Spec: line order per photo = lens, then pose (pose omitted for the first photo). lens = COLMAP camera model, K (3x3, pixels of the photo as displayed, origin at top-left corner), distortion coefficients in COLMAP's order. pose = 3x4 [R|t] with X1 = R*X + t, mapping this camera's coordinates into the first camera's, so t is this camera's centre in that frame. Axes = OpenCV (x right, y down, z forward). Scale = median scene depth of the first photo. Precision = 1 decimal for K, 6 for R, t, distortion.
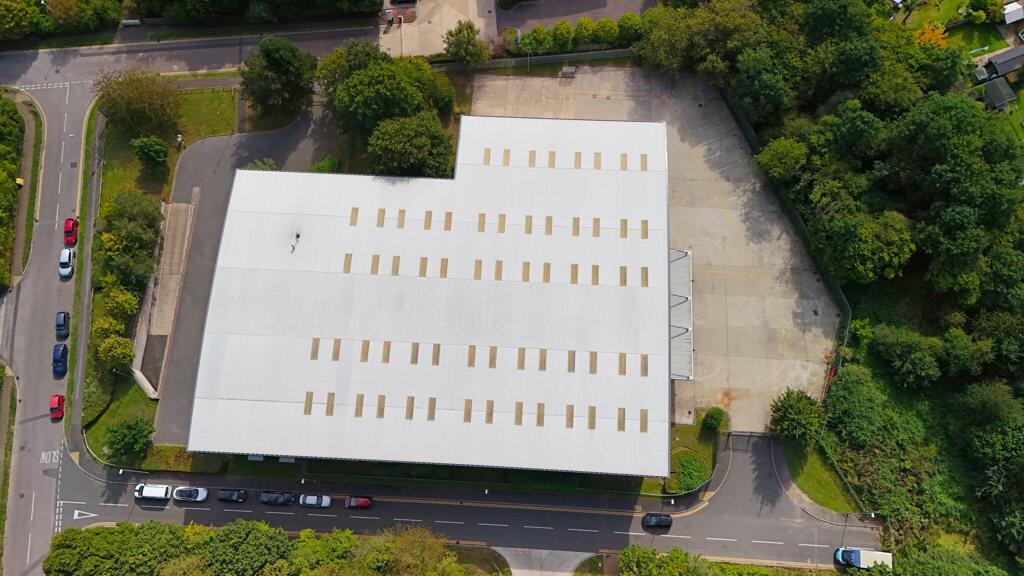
lens RADIAL K [[746.4, 0, 512.0], [0, 746.4, 288.0], [0, 0, 1]] dist [0.043022, 0.000269]
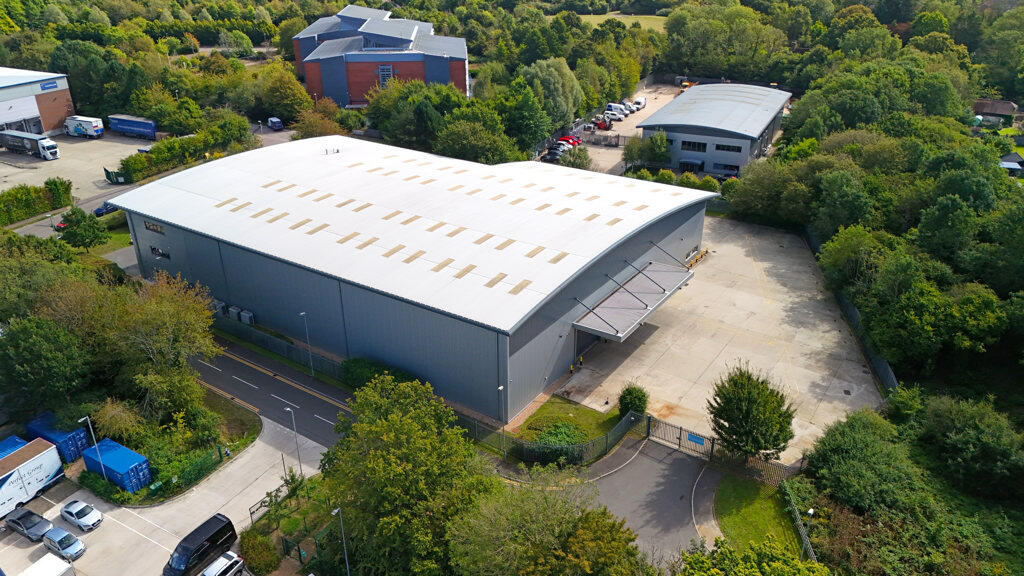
lens RADIAL K [[746.4, 0, 512.0], [0, 746.4, 288.0], [0, 0, 1]] dist [0.043022, 0.000269]
pose [[0.858387, 0.242280, -0.452186, 0.468170], [-0.494831, 0.623563, -0.605237, 0.584881], [0.135330, 0.743283, 0.655146, 0.483982]]
